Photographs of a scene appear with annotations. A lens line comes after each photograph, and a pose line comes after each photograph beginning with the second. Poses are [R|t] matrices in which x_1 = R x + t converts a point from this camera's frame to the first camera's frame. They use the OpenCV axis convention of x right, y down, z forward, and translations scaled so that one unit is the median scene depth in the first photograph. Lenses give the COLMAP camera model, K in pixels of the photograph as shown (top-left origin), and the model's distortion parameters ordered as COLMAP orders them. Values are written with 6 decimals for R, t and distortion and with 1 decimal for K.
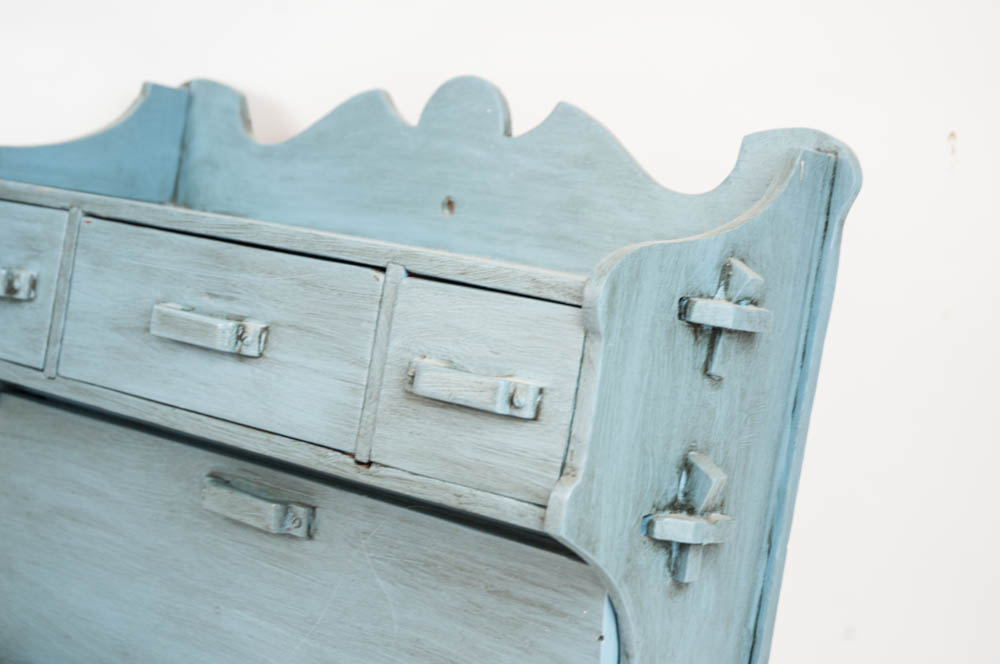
lens RADIAL K [[1873.7, 0, 502.2], [0, 1873.7, 348.7], [0, 0, 1]] dist [0.075562, 0.332965]
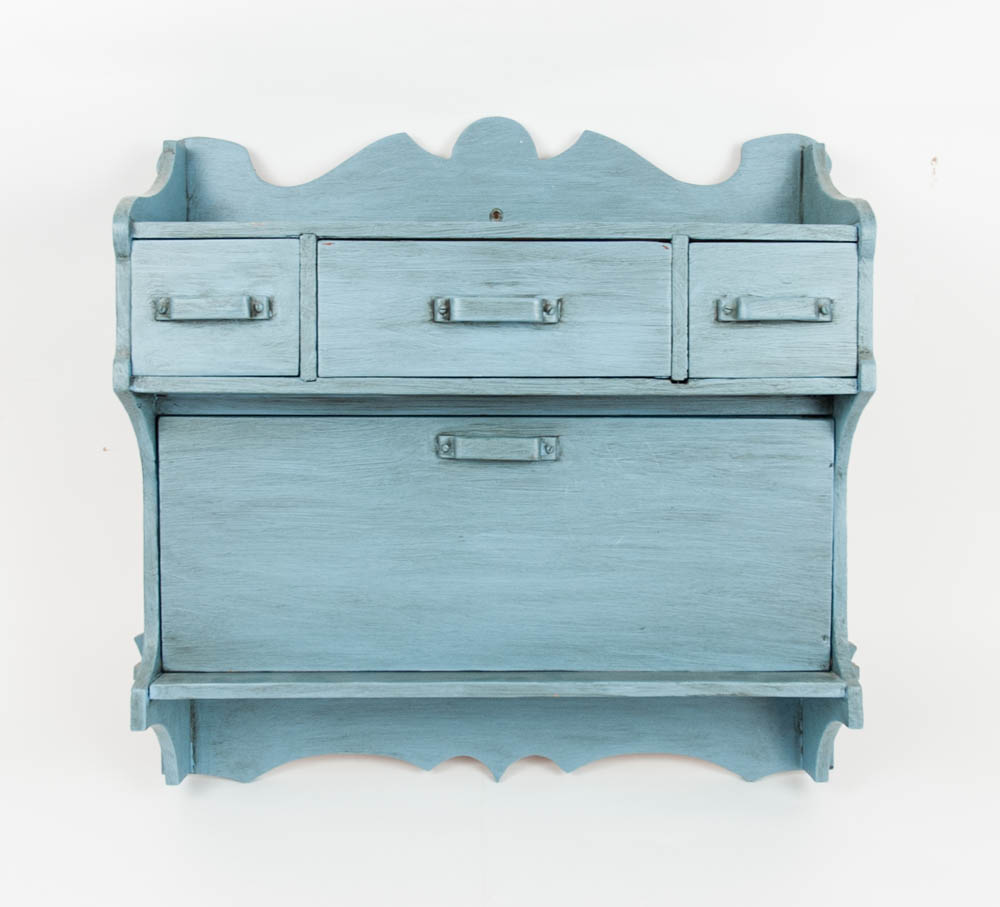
lens RADIAL K [[1321.4, 0, 500.6], [0, 1321.4, 396.3], [0, 0, 1]] dist [0.024594, 0.025819]
pose [[0.744417, -0.160090, 0.648240, -0.772739], [0.154281, 0.985801, 0.066283, -0.012301], [-0.649647, 0.050668, 0.758546, 0.332911]]
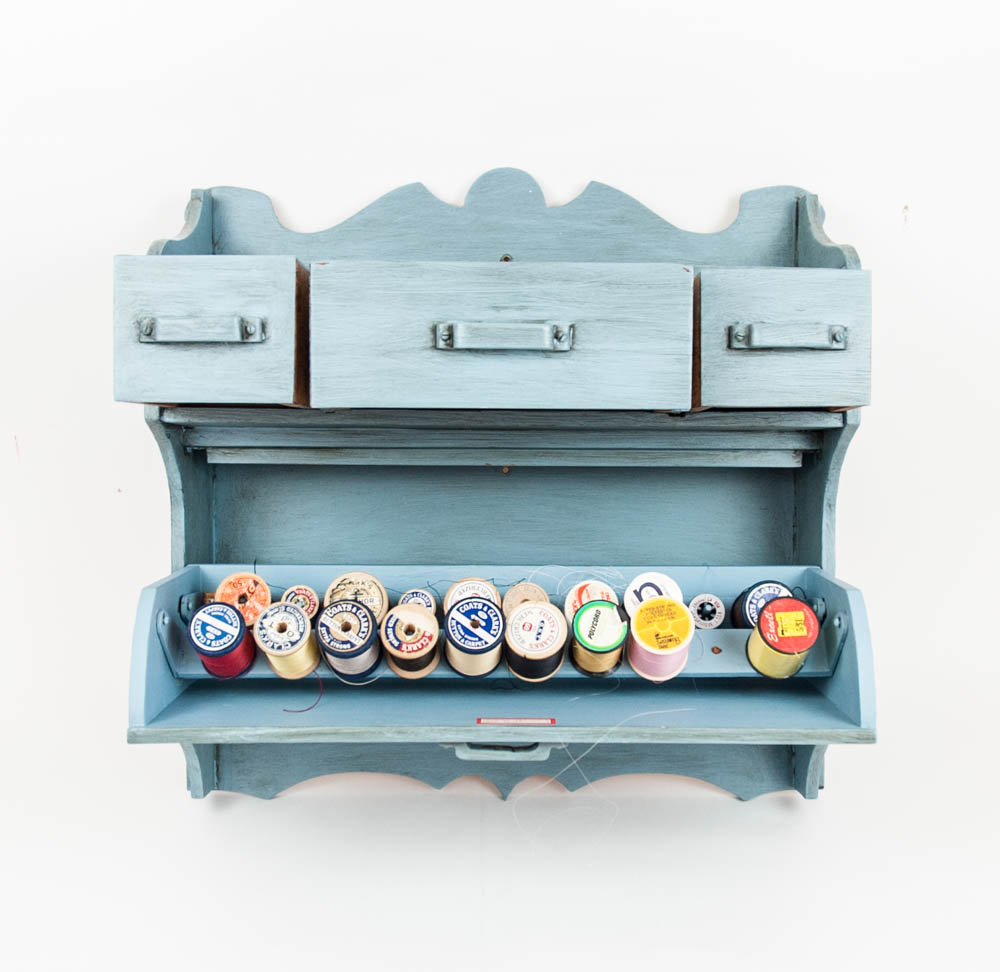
lens RADIAL K [[756.5, 0, 514.1], [0, 756.5, 485.8], [0, 0, 1]] dist [-0.031091, 0.000232]
pose [[0.747493, -0.191803, 0.635976, -0.488943], [0.150299, 0.981413, 0.119330, 0.026892], [-0.647043, 0.006388, 0.762427, 0.657976]]
